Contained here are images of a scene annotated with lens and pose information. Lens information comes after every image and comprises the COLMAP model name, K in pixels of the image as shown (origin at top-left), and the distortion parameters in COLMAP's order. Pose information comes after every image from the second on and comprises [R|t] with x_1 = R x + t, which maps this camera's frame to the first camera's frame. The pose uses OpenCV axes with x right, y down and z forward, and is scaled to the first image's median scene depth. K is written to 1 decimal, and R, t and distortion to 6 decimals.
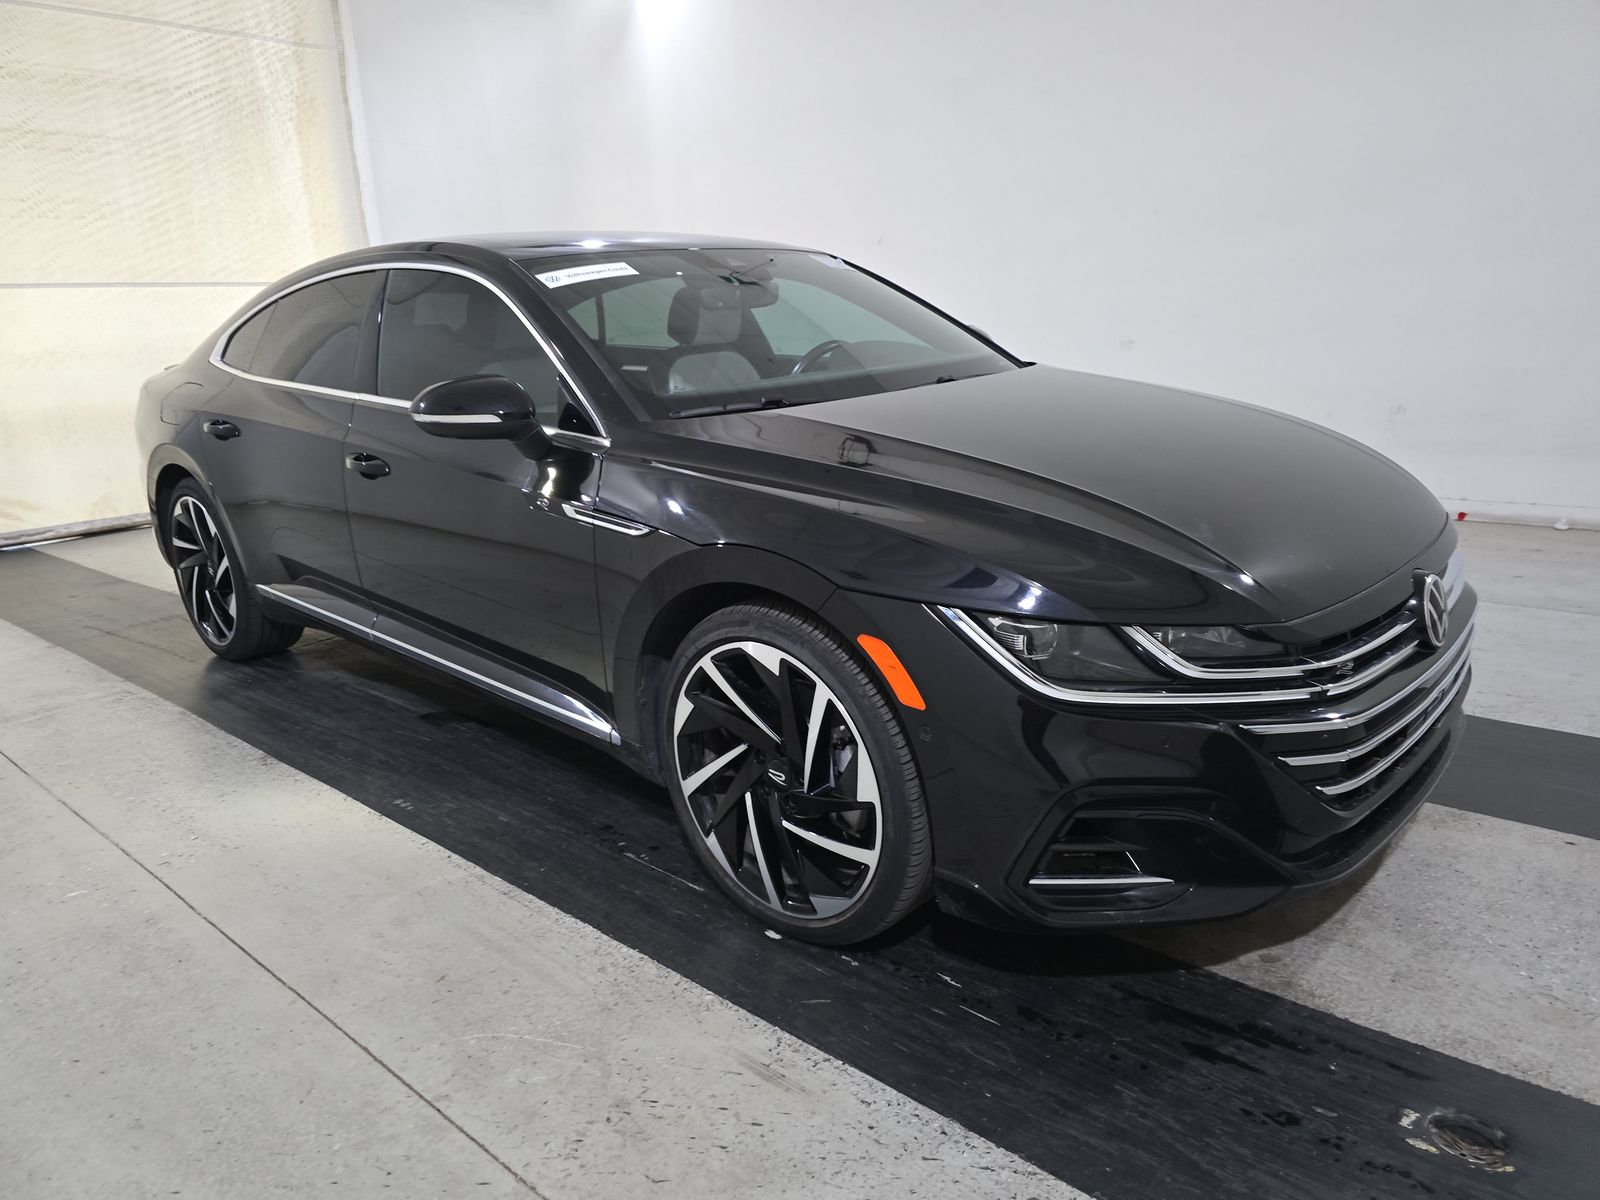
lens RADIAL K [[1036.8, 0, 797.2], [0, 1036.8, 599.7], [0, 0, 1]] dist [0.004556, -0.024018]
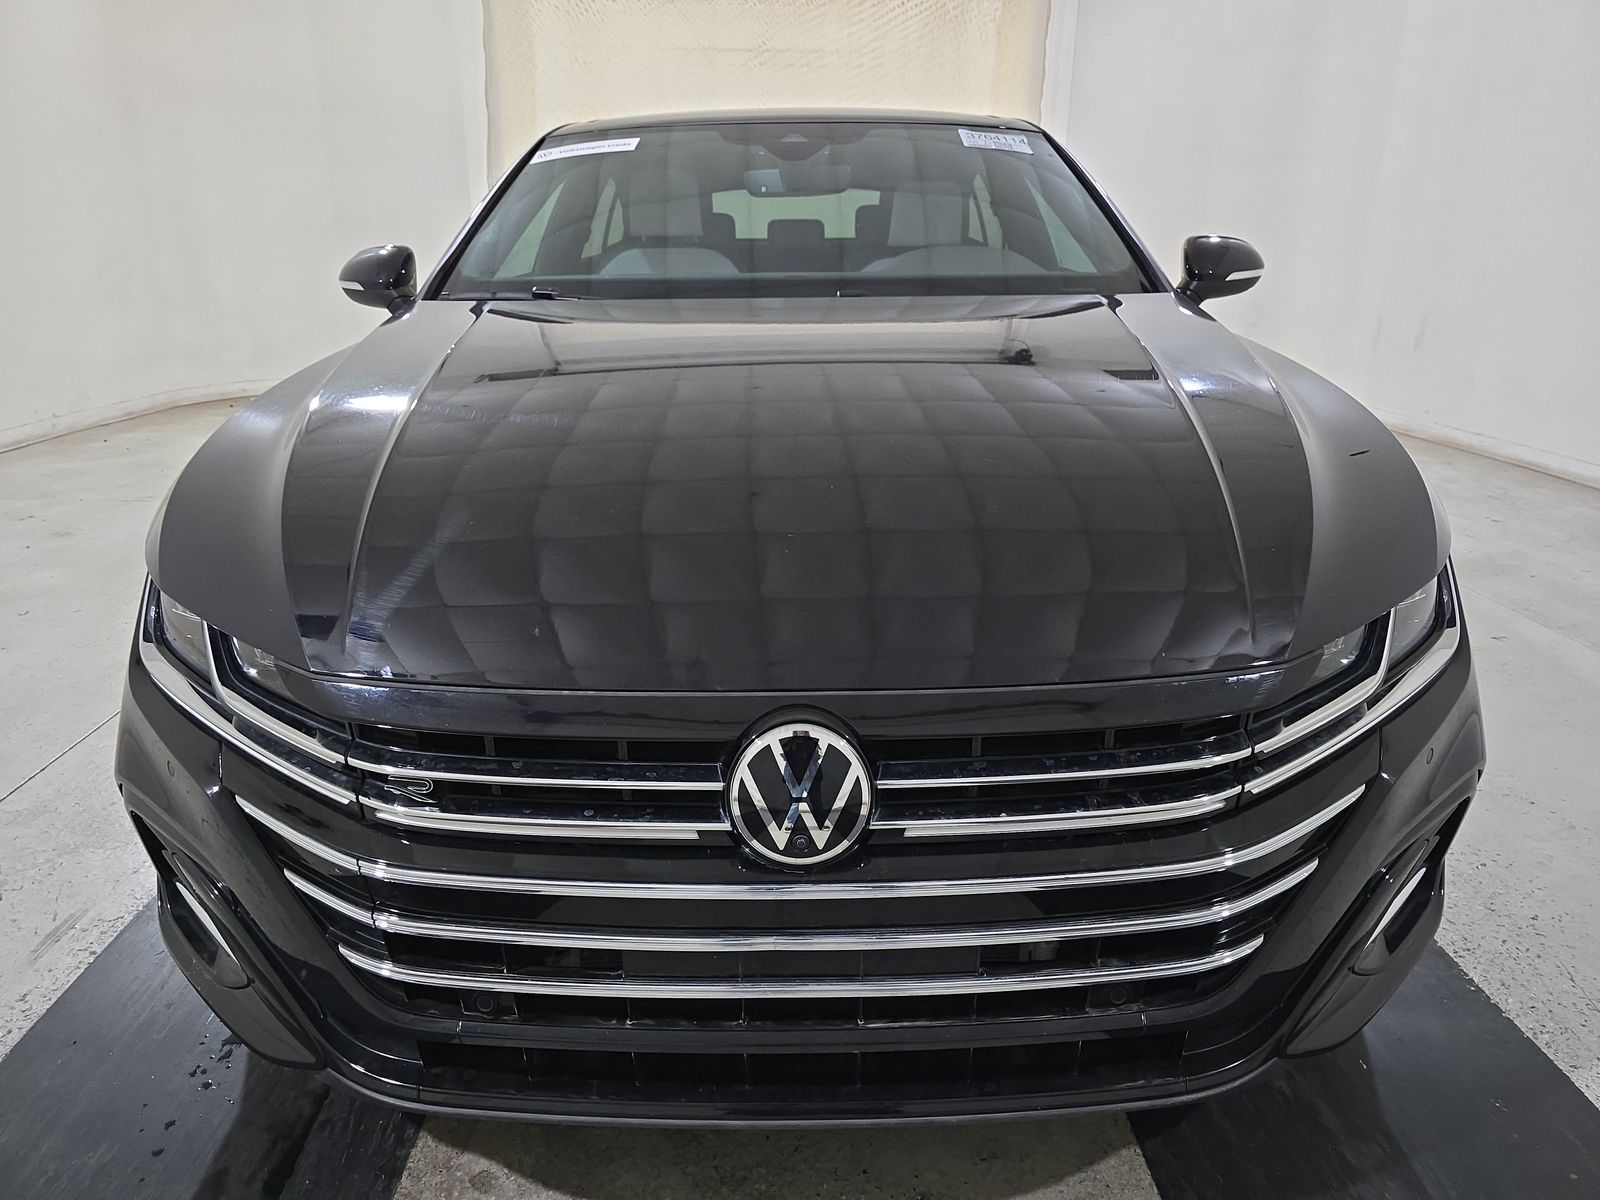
lens RADIAL K [[1036.8, 0, 798.8], [0, 1036.8, 602.5], [0, 0, 1]] dist [0.004556, -0.024018]
pose [[0.697638, 0.264672, -0.665770, 0.227660], [-0.212522, 0.963886, 0.160491, -0.038021], [0.684204, 0.029526, 0.728693, 0.157516]]
